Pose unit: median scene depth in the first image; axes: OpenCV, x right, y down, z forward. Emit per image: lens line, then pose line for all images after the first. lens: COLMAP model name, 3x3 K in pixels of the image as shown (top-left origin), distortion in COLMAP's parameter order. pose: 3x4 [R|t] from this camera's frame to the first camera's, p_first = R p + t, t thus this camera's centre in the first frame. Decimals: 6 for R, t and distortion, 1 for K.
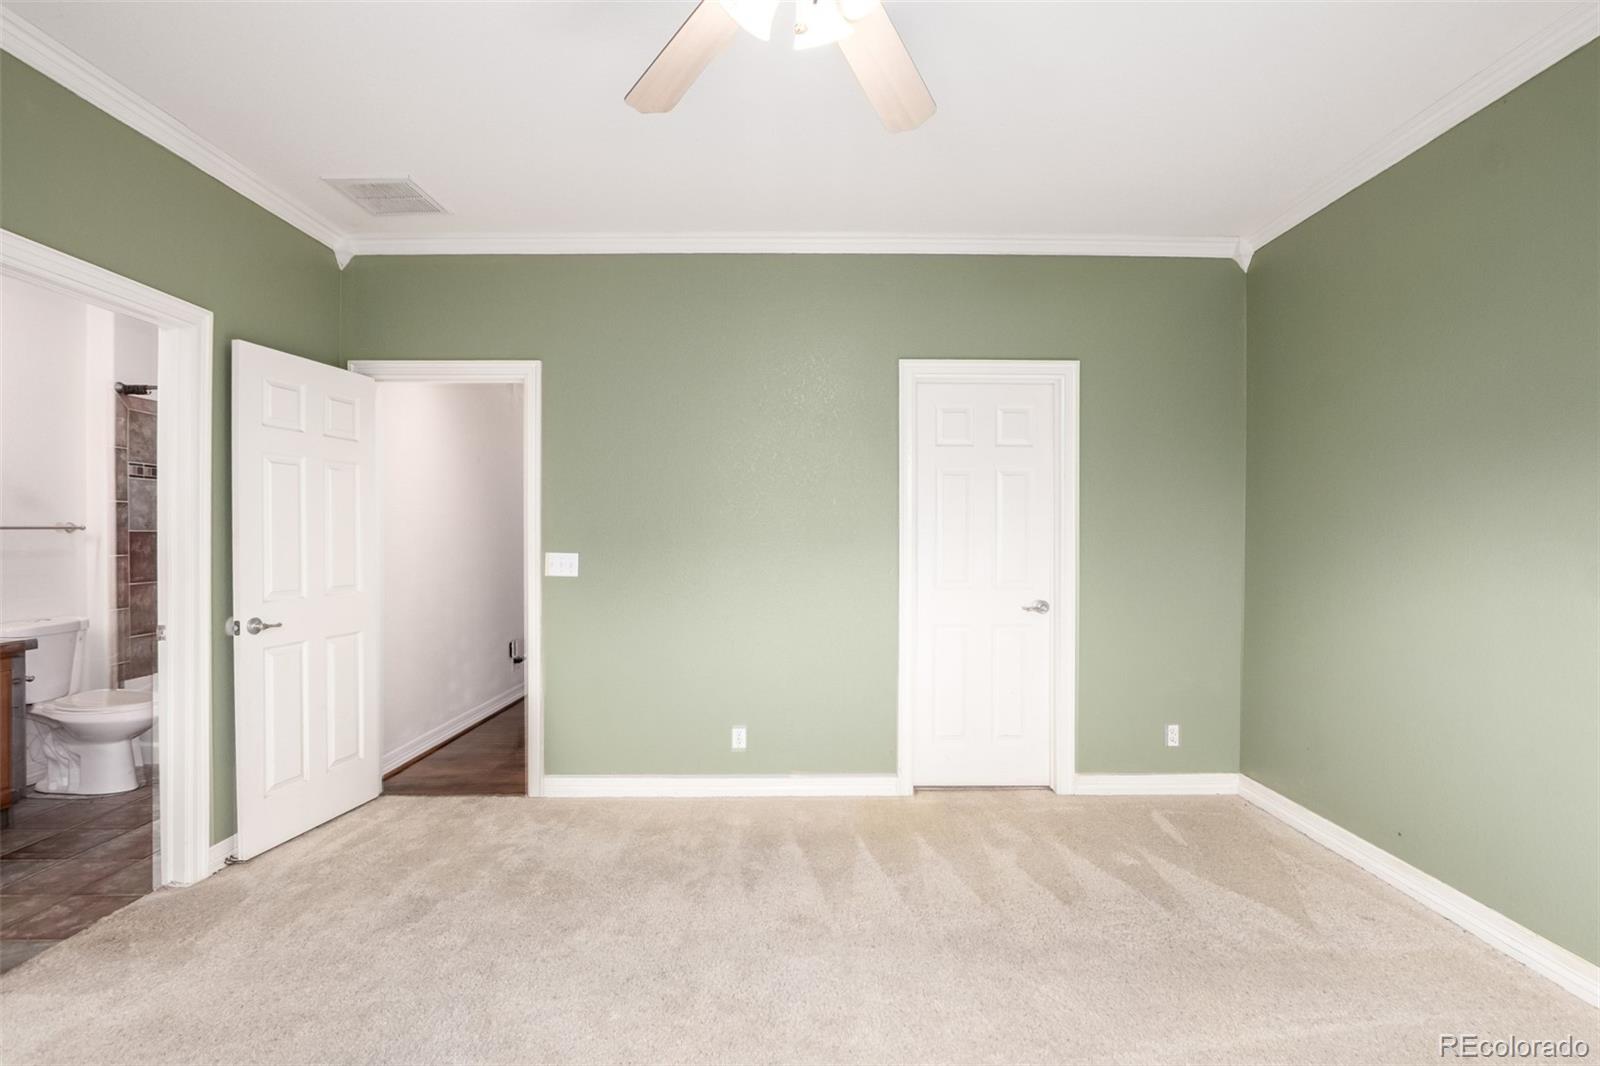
lens RADIAL K [[755.9, 0, 799.8], [0, 755.9, 539.5], [0, 0, 1]] dist [-0.019365, -0.000113]
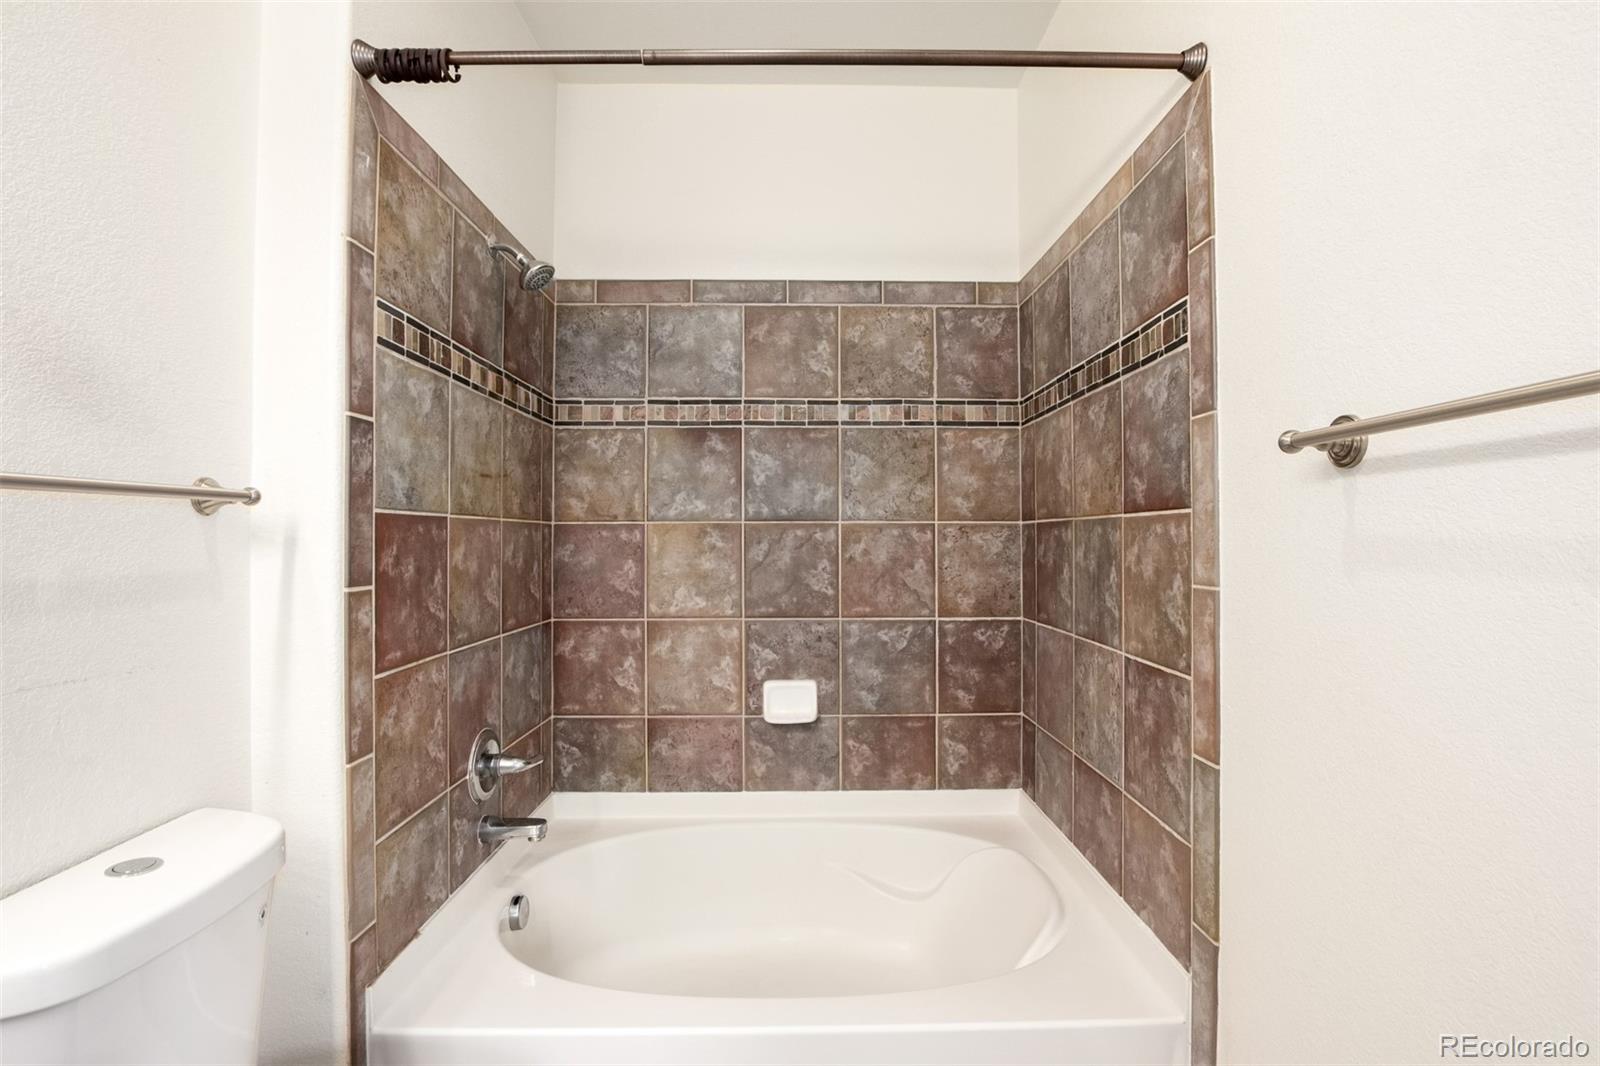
lens RADIAL K [[753.7, 0, 805.4], [0, 753.7, 529.8], [0, 0, 1]] dist [-0.031212, 0.000338]
pose [[0.999939, -0.002325, 0.010764, -0.833187], [0.002539, 0.999799, -0.019910, 0.003947], [-0.010715, 0.019936, 0.999744, 0.784484]]
